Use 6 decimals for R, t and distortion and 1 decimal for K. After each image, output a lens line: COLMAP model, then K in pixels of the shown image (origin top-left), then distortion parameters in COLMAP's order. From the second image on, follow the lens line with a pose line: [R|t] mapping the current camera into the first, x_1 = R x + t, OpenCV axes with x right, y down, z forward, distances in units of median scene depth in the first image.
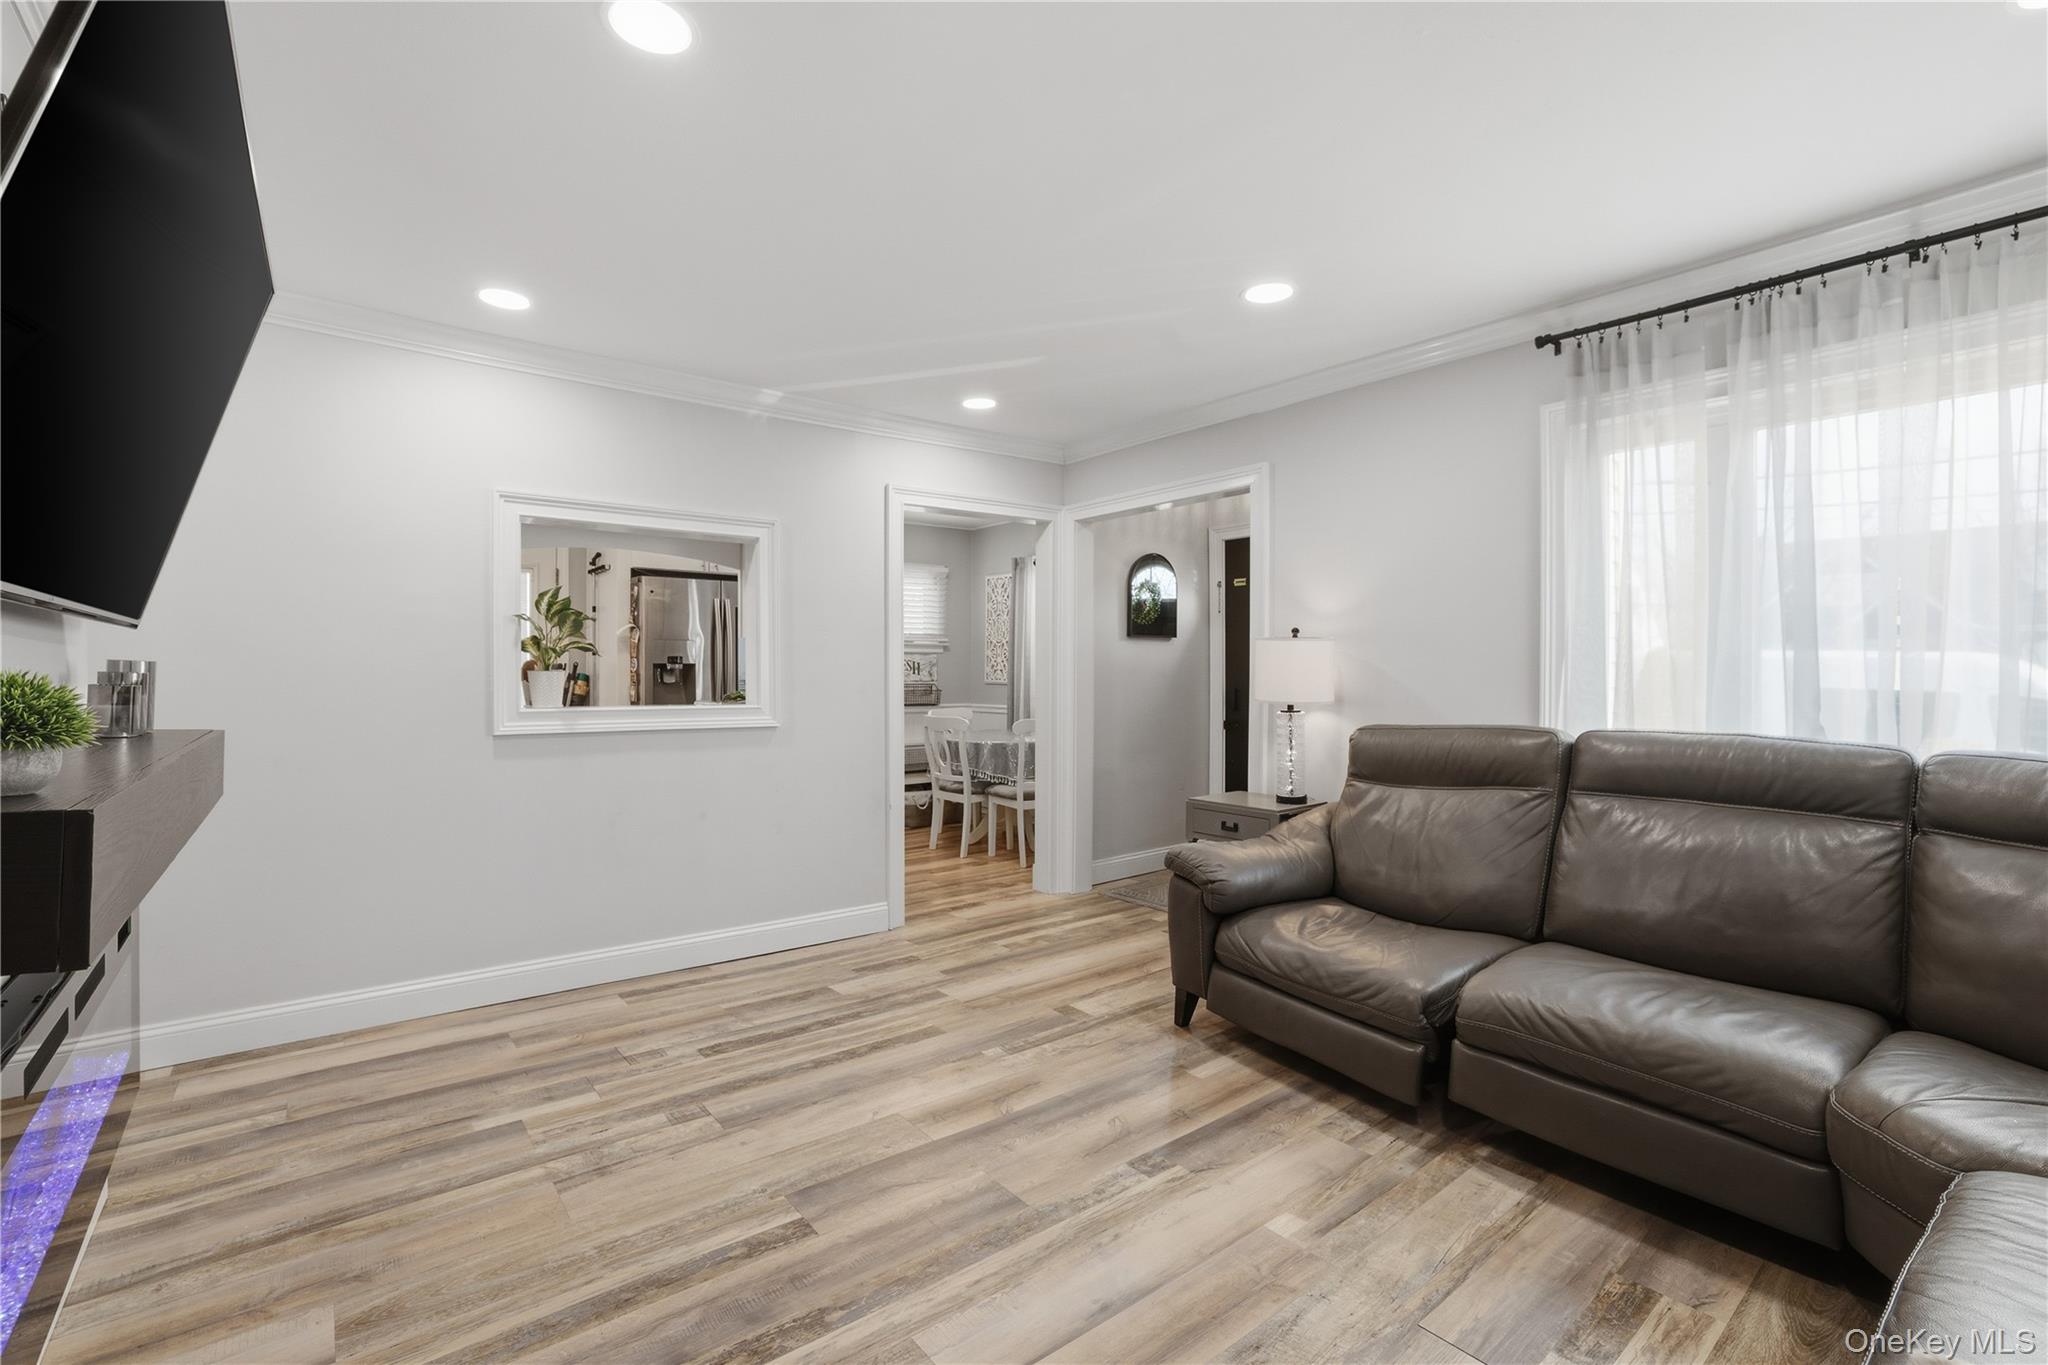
lens RADIAL K [[889.0, 0, 1028.6], [0, 889.0, 678.6], [0, 0, 1]] dist [-0.069547, 0.026081]
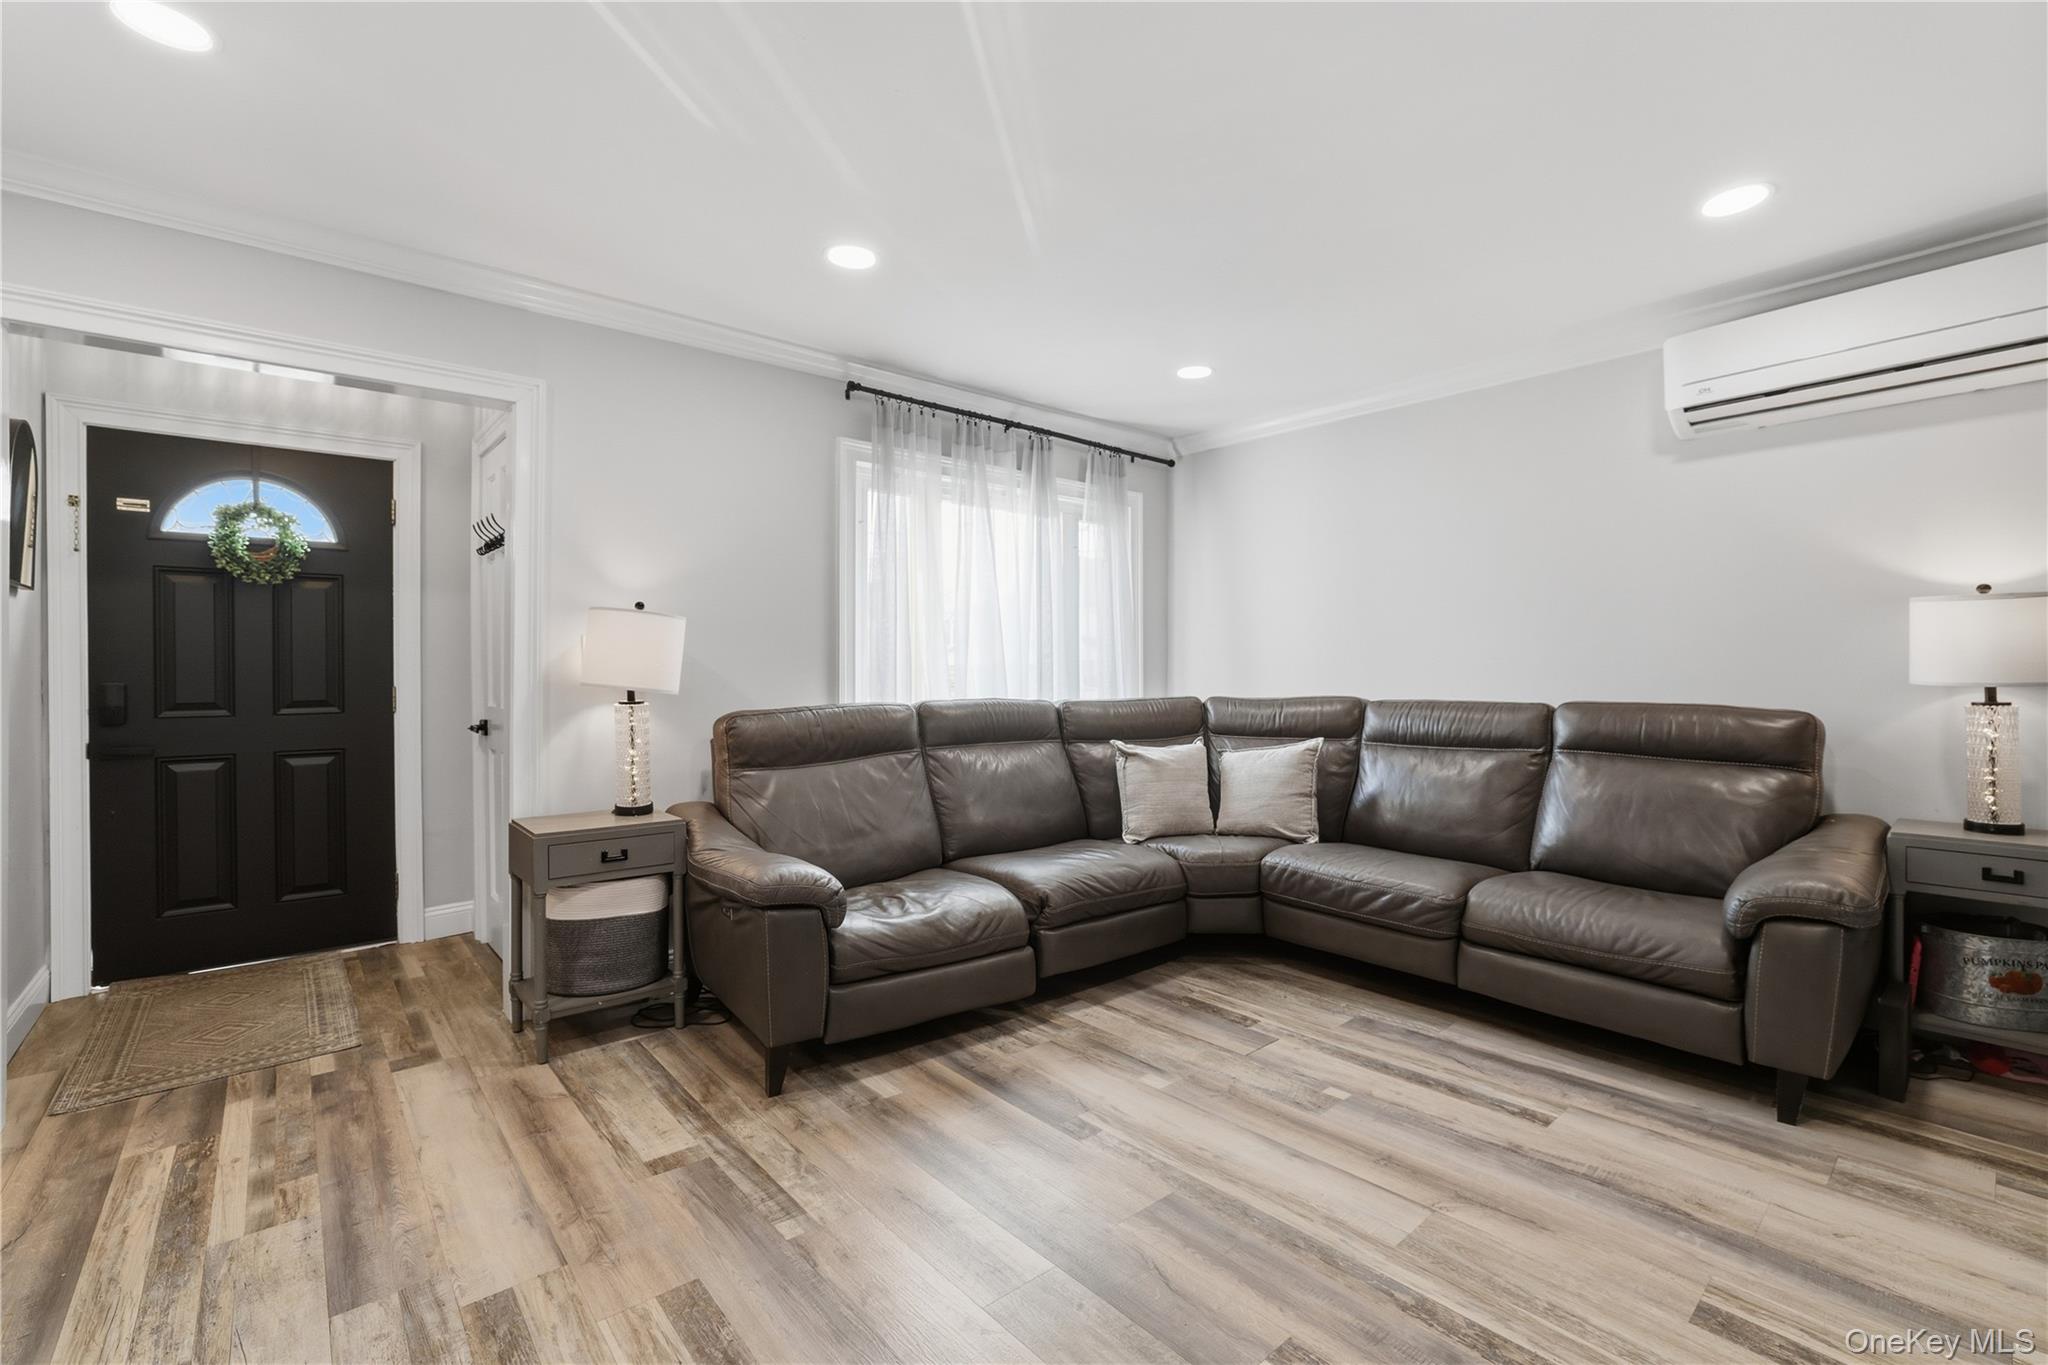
lens RADIAL K [[889.0, 0, 1028.6], [0, 889.0, 678.6], [0, 0, 1]] dist [-0.069547, 0.026081]
pose [[-0.035888, -0.005574, 0.999340, -0.729178], [0.008416, 0.999947, 0.005879, 0.015917], [-0.999320, 0.008622, -0.035839, 0.898955]]
